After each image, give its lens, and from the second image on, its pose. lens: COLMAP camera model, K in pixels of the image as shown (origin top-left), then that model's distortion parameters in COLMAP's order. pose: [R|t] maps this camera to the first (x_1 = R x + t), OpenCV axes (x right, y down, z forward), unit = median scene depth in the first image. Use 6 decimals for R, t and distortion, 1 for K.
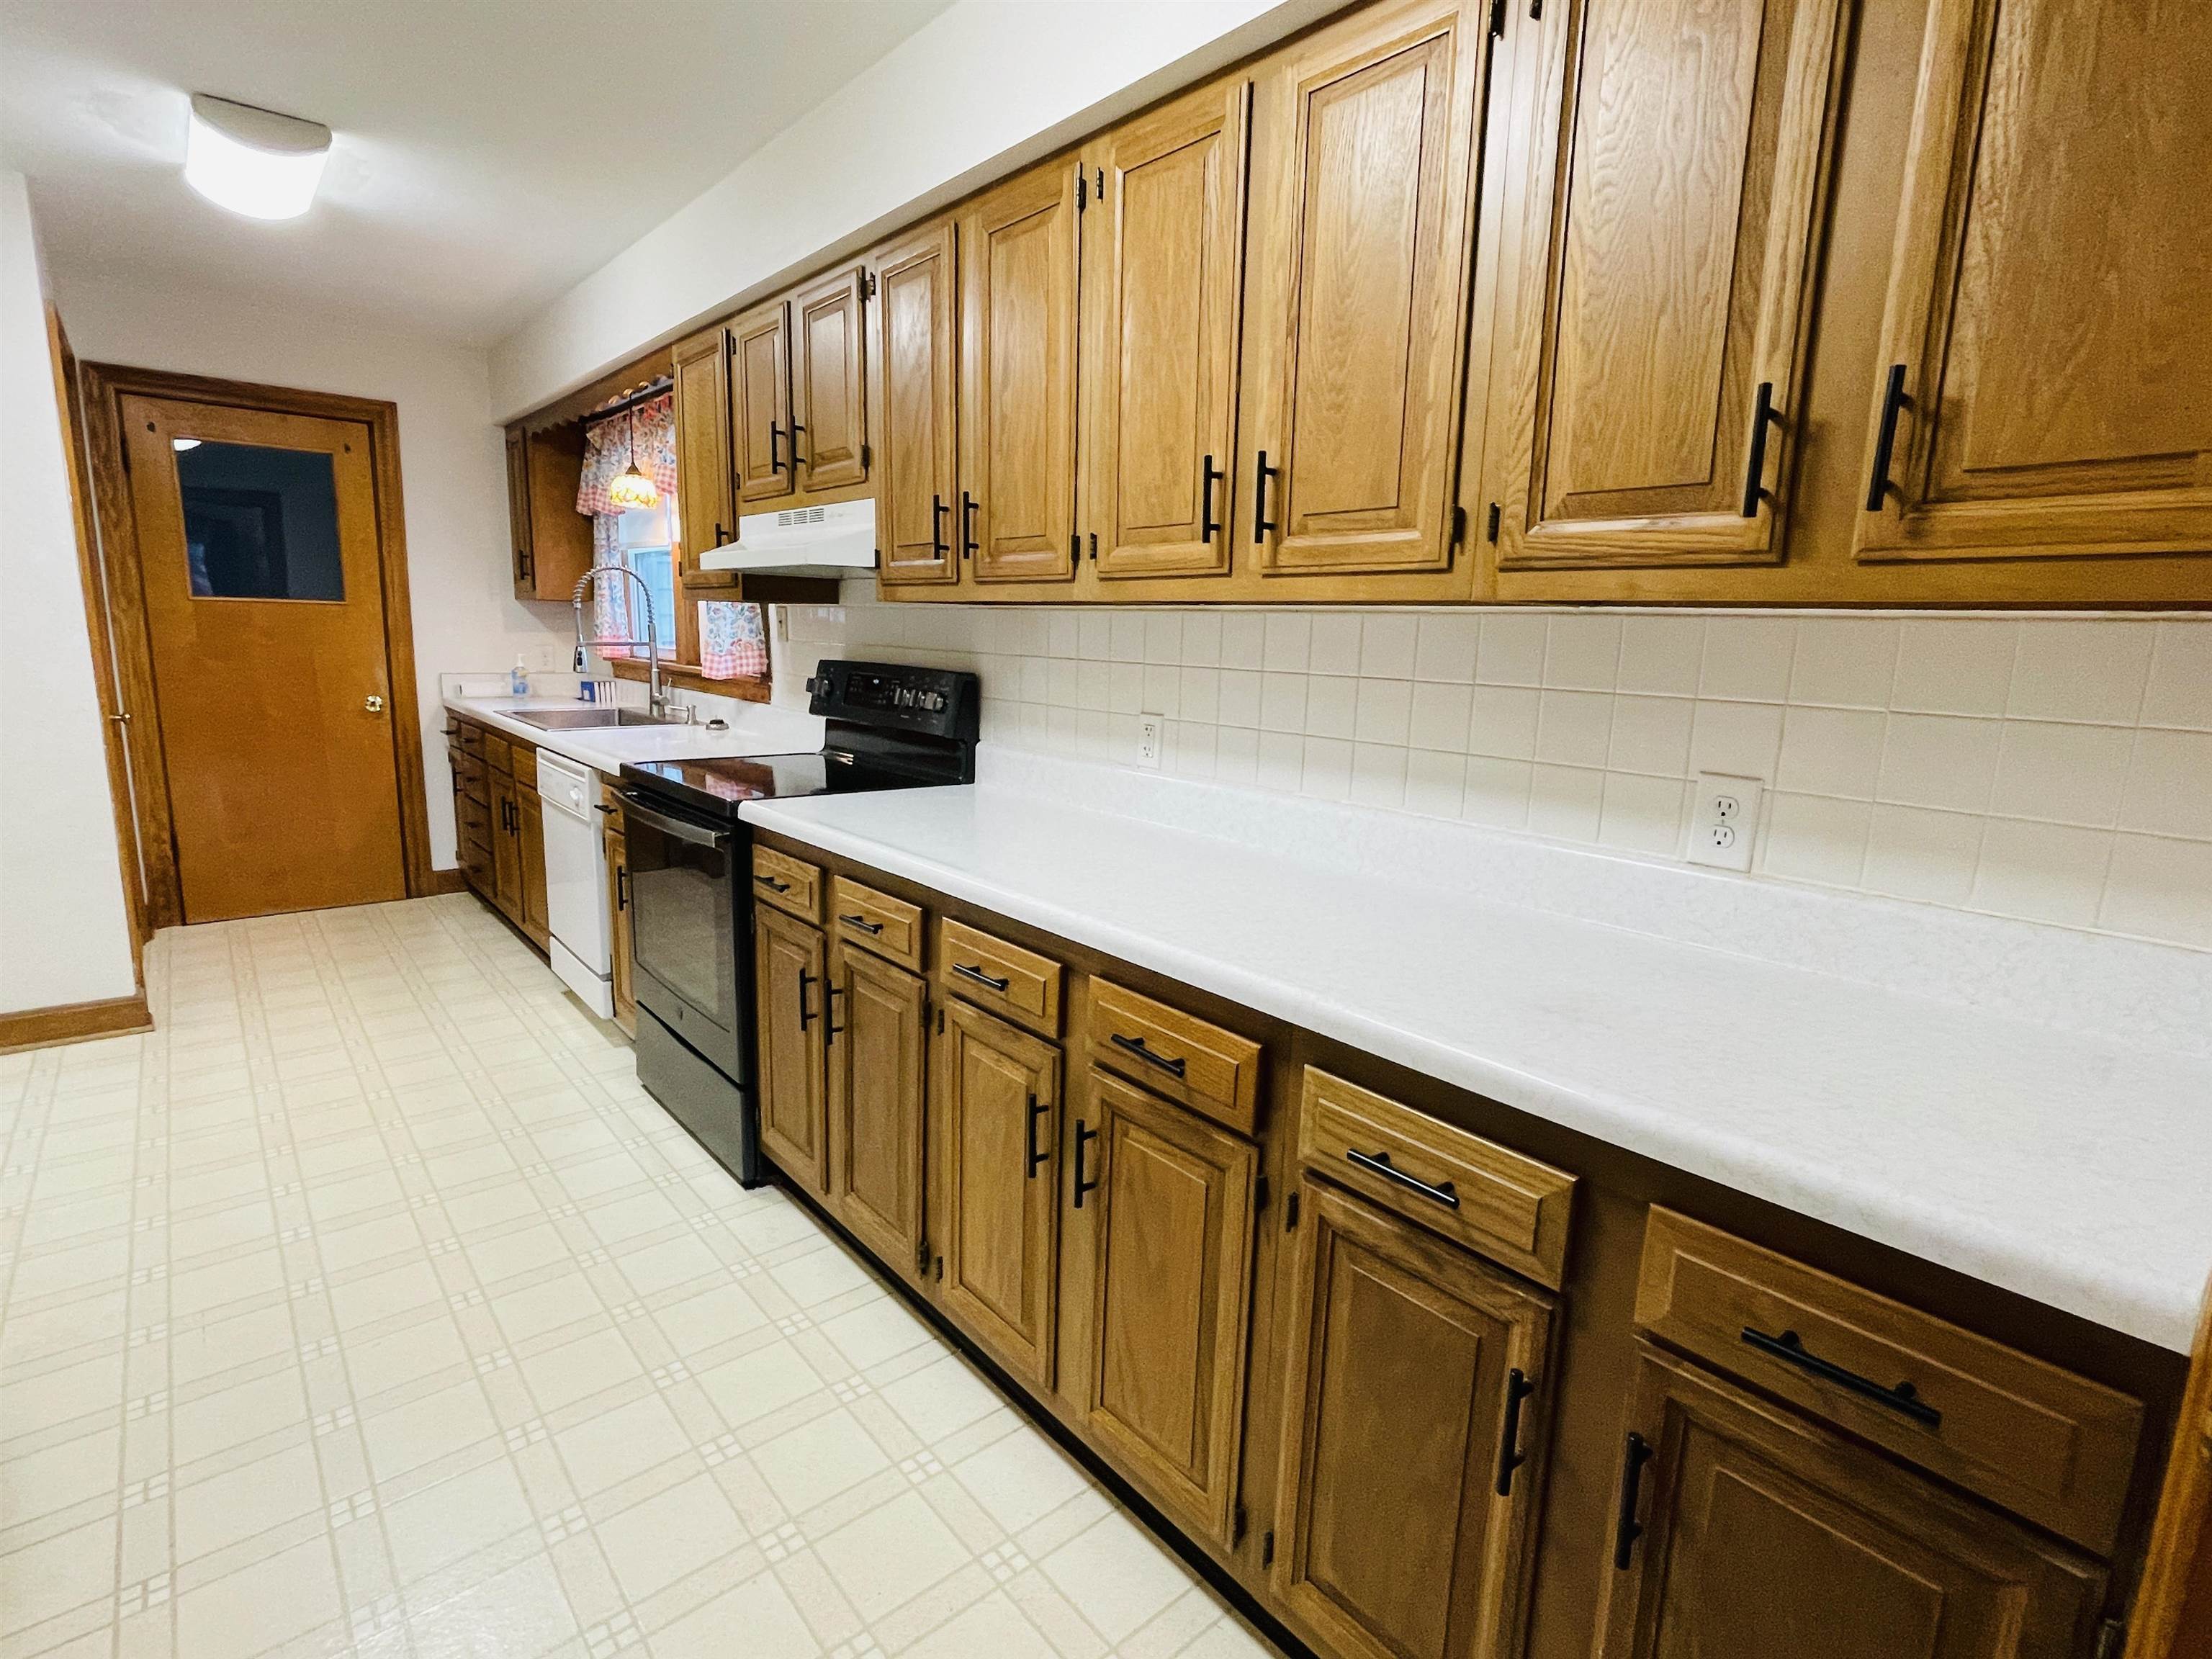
lens RADIAL K [[1098.2, 0, 1177.9], [0, 1098.2, 821.1], [0, 0, 1]] dist [0.027757, -0.000786]
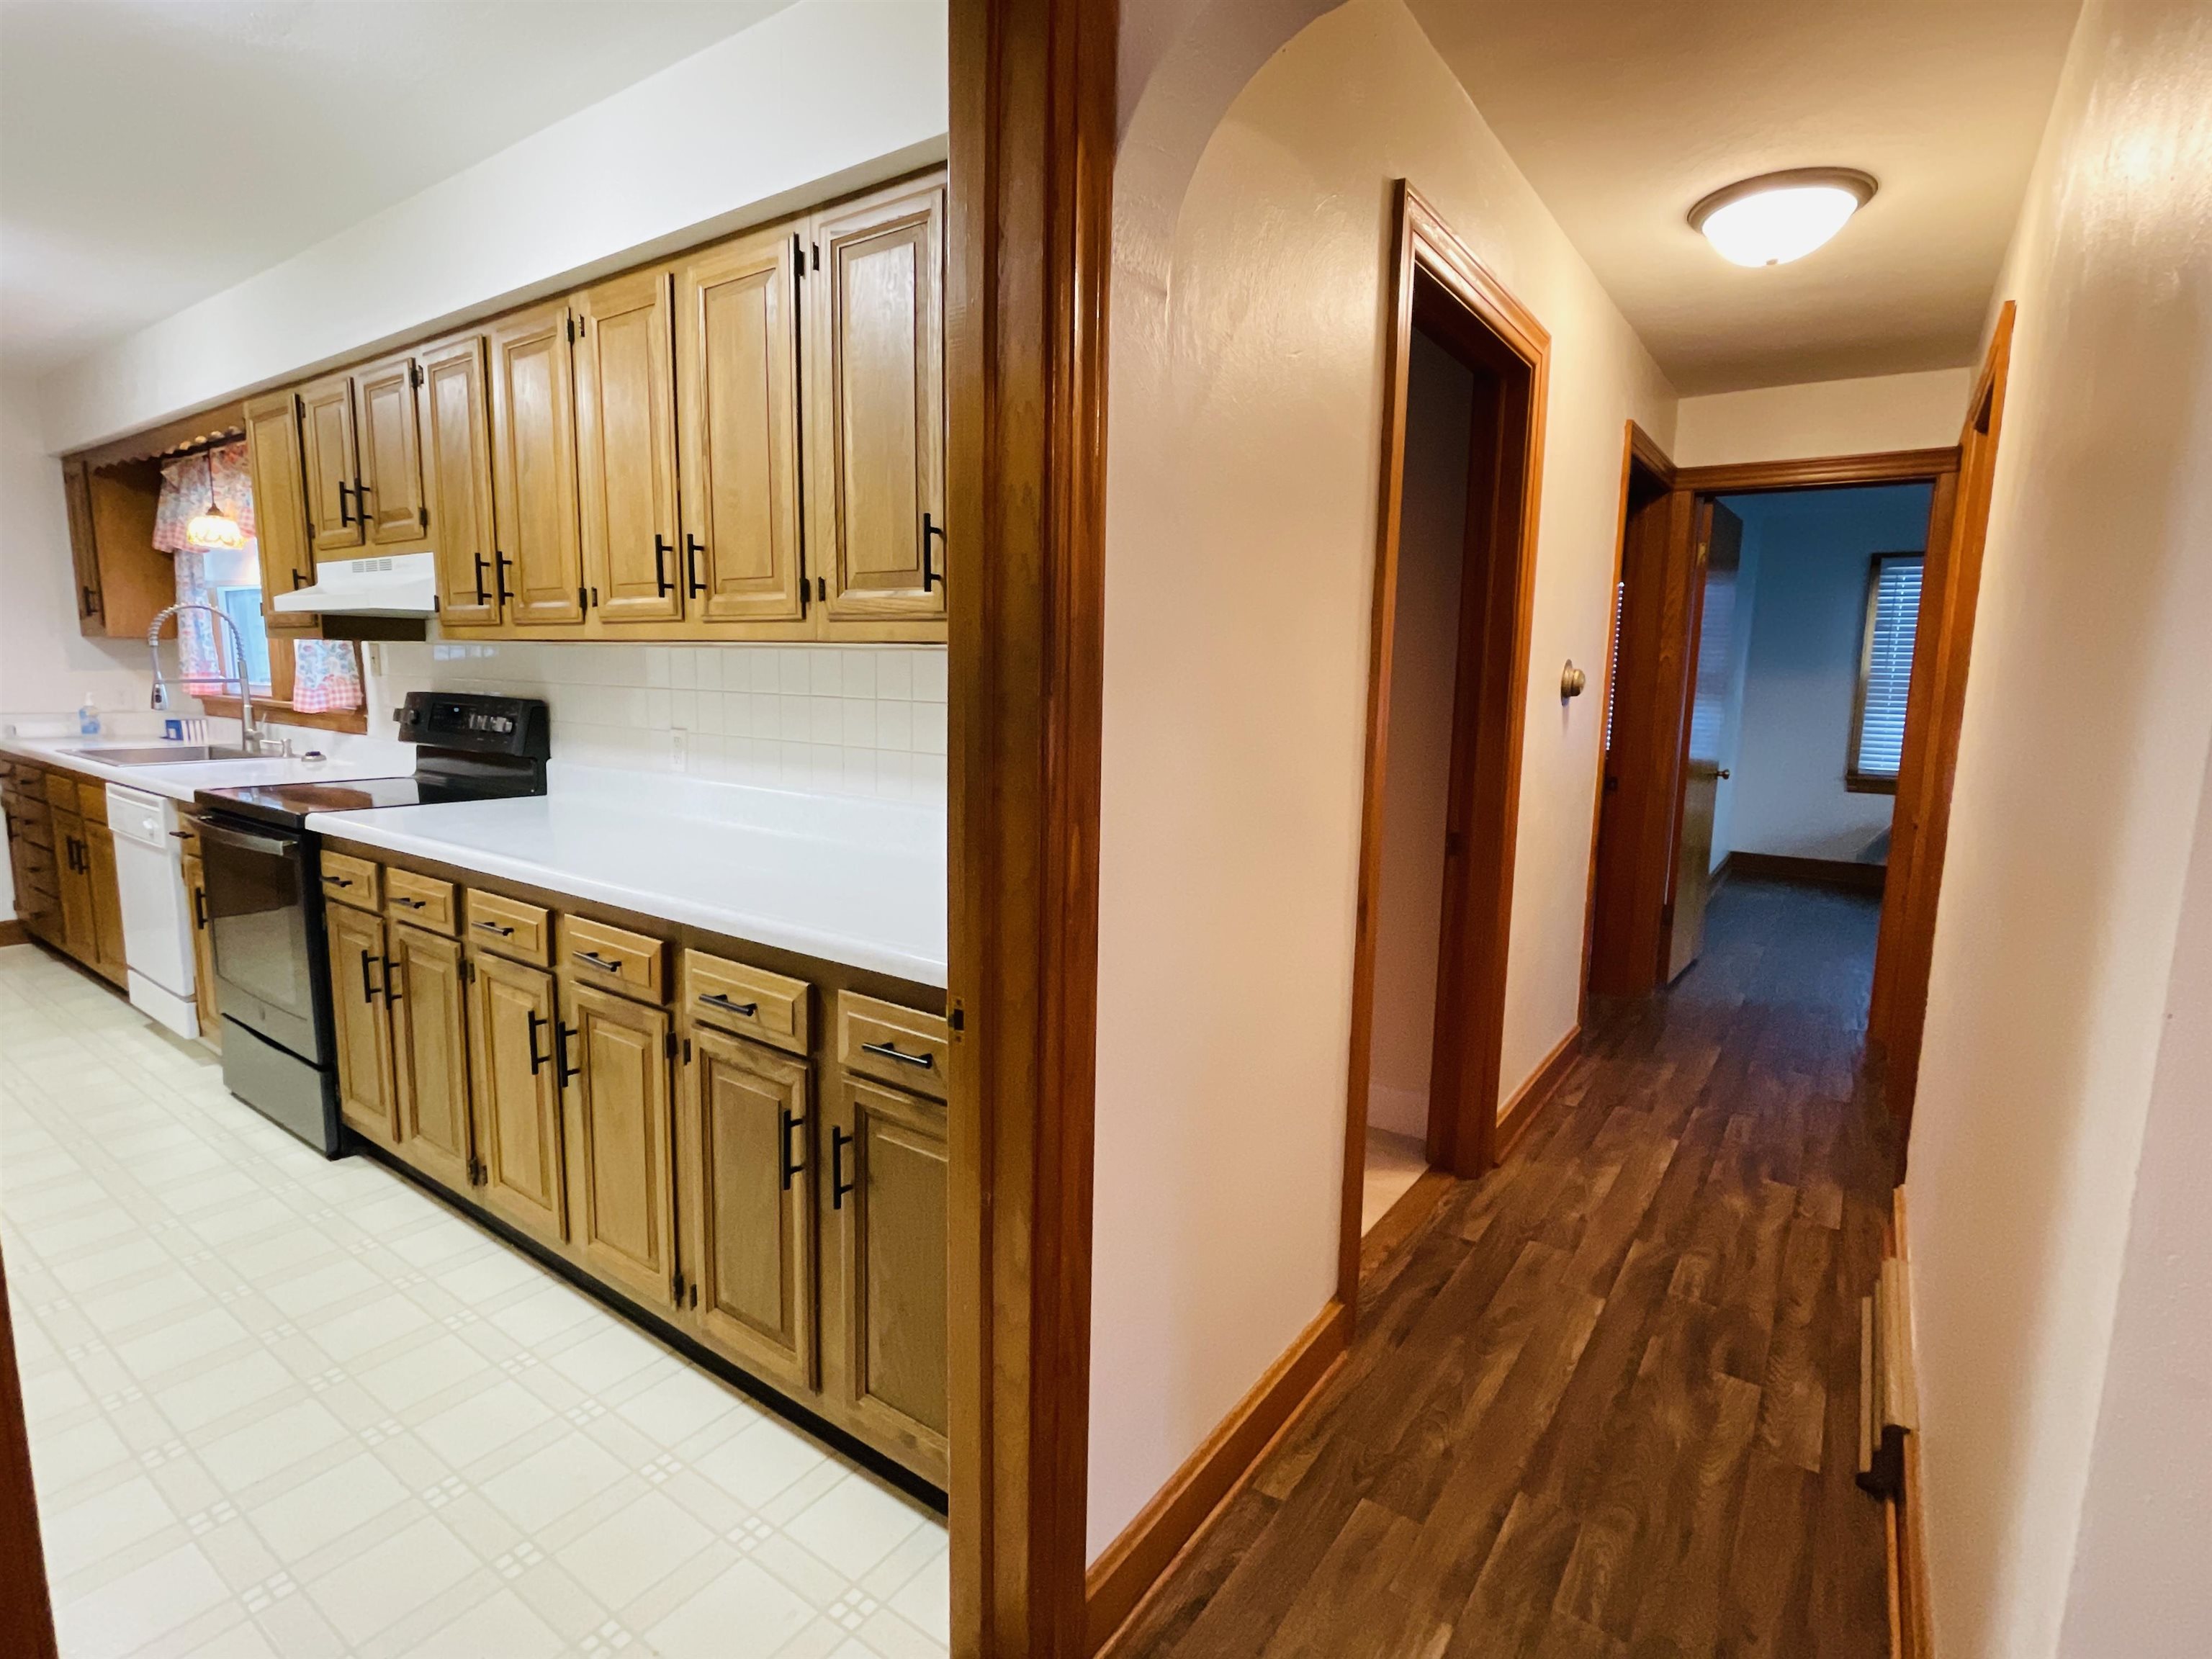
lens RADIAL K [[1081.5, 0, 1128.8], [0, 1081.5, 825.9], [0, 0, 1]] dist [-0.003890, 0.020333]
pose [[0.976511, -0.040762, 0.211574, 0.176036], [0.045332, 0.998831, -0.016790, 0.046631], [-0.210643, 0.025986, 0.977218, -0.251915]]
